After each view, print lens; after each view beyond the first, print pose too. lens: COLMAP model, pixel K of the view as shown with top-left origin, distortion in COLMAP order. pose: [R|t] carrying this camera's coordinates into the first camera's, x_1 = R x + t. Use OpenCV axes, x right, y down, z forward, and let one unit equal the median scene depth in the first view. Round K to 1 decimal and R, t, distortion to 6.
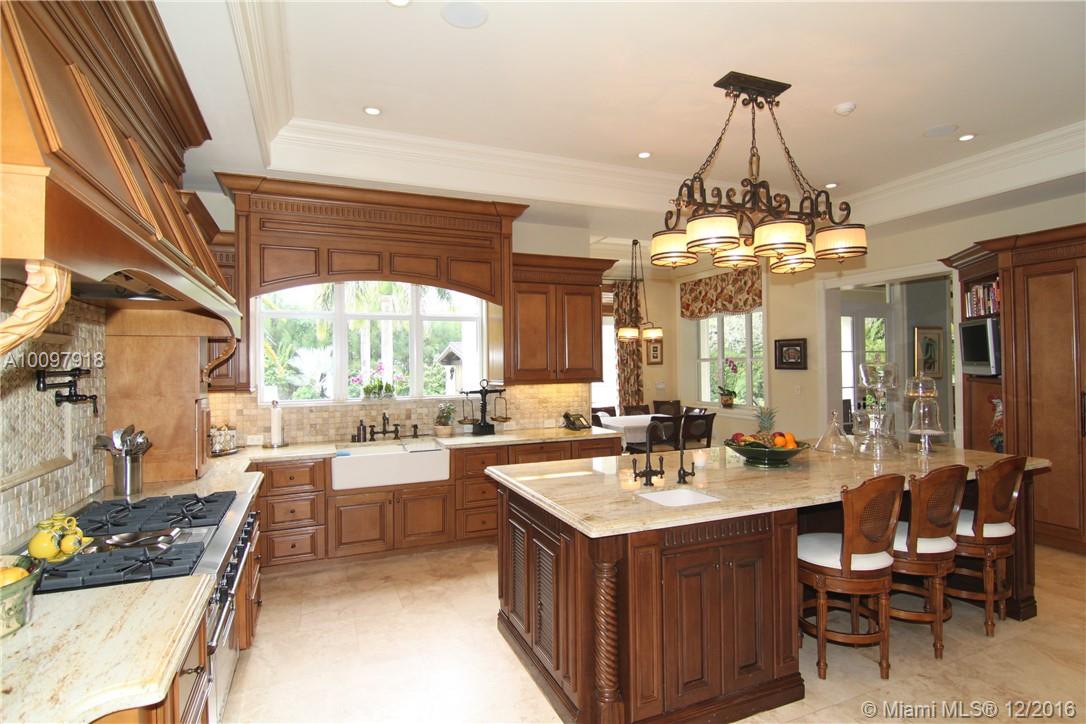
lens RADIAL K [[551.9, 0, 544.9], [0, 551.9, 358.5], [0, 0, 1]] dist [-0.003792, -0.011796]
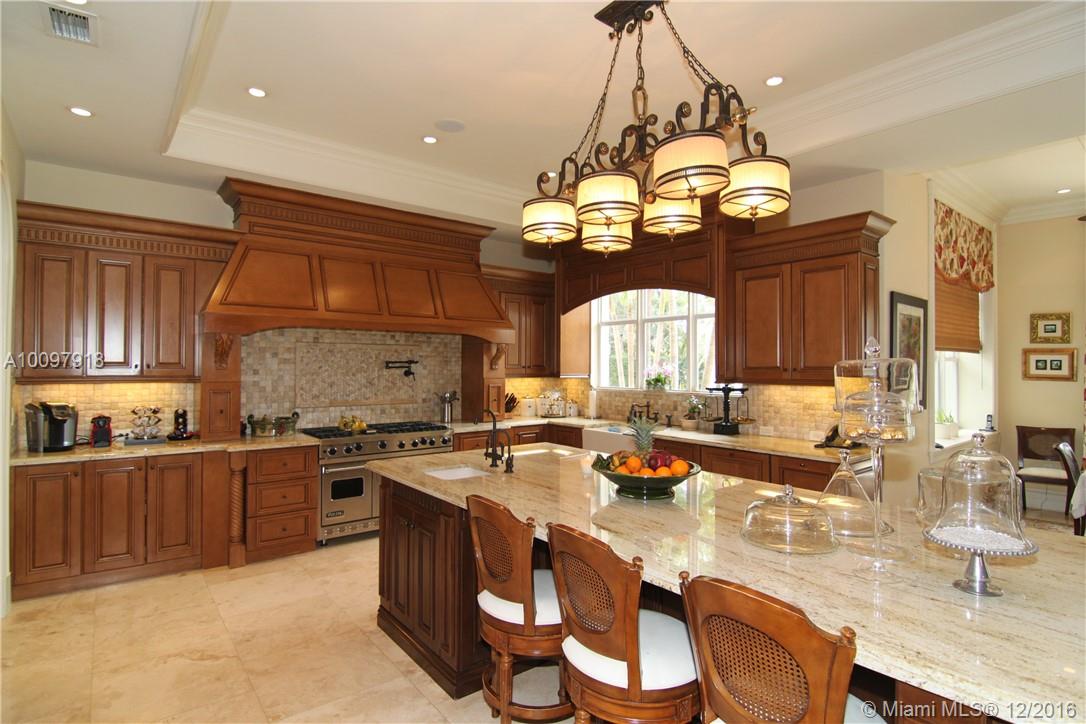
lens RADIAL K [[541.8, 0, 543.9], [0, 541.8, 358.1], [0, 0, 1]] dist [0.000298, -0.000536]
pose [[0.268260, -0.000787, -0.963346, 0.718002], [0.002957, 0.999996, 0.000007, 0.005112], [0.963342, -0.002850, 0.268261, 0.455306]]
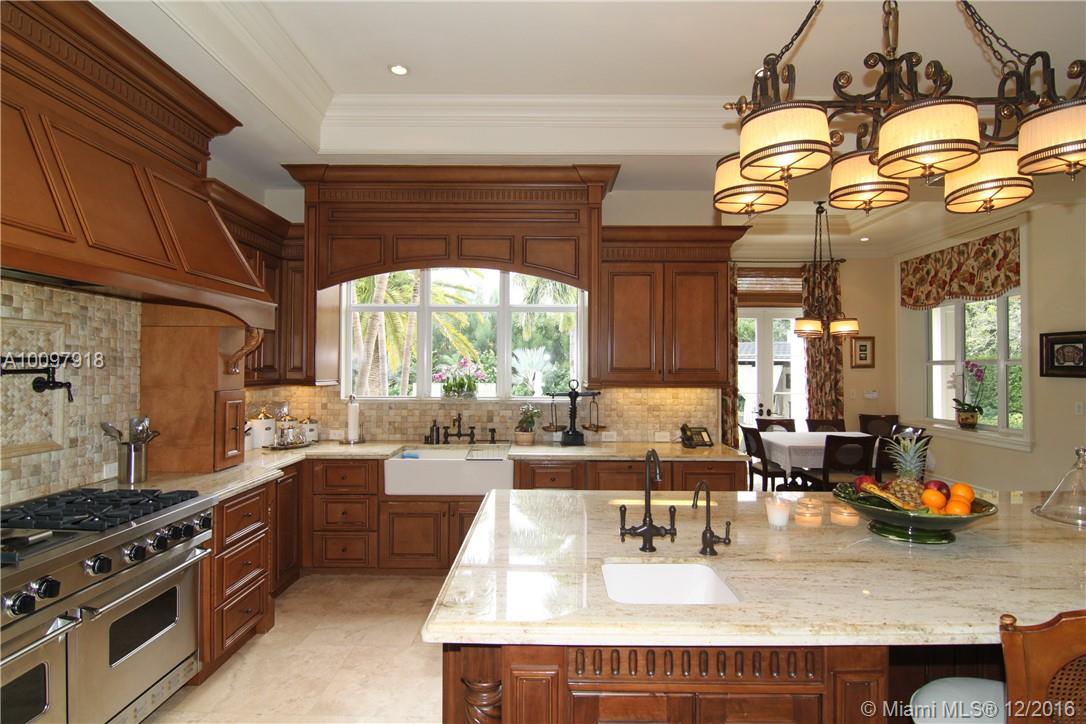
lens RADIAL K [[551.9, 0, 544.9], [0, 551.9, 358.5], [0, 0, 1]] dist [-0.003792, -0.011796]
pose [[0.918780, 0.010034, -0.394643, 0.184995], [-0.011370, 0.999935, -0.001045, 0.006994], [0.394607, 0.005448, 0.918834, 0.210418]]
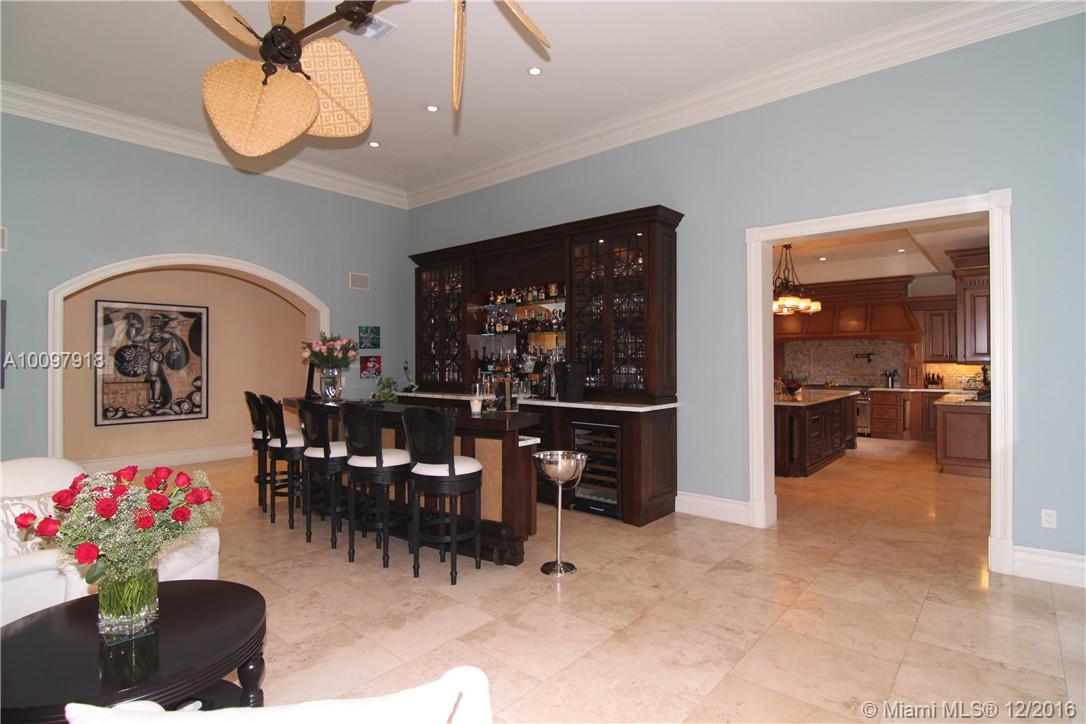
lens RADIAL K [[541.8, 0, 543.9], [0, 541.8, 358.1], [0, 0, 1]] dist [0.000298, -0.000536]
pose [[-0.896554, 0.015147, -0.442676, 1.646991], [0.018943, 0.999812, -0.004155, 0.010900], [0.442530, -0.012111, -0.896672, 1.817106]]
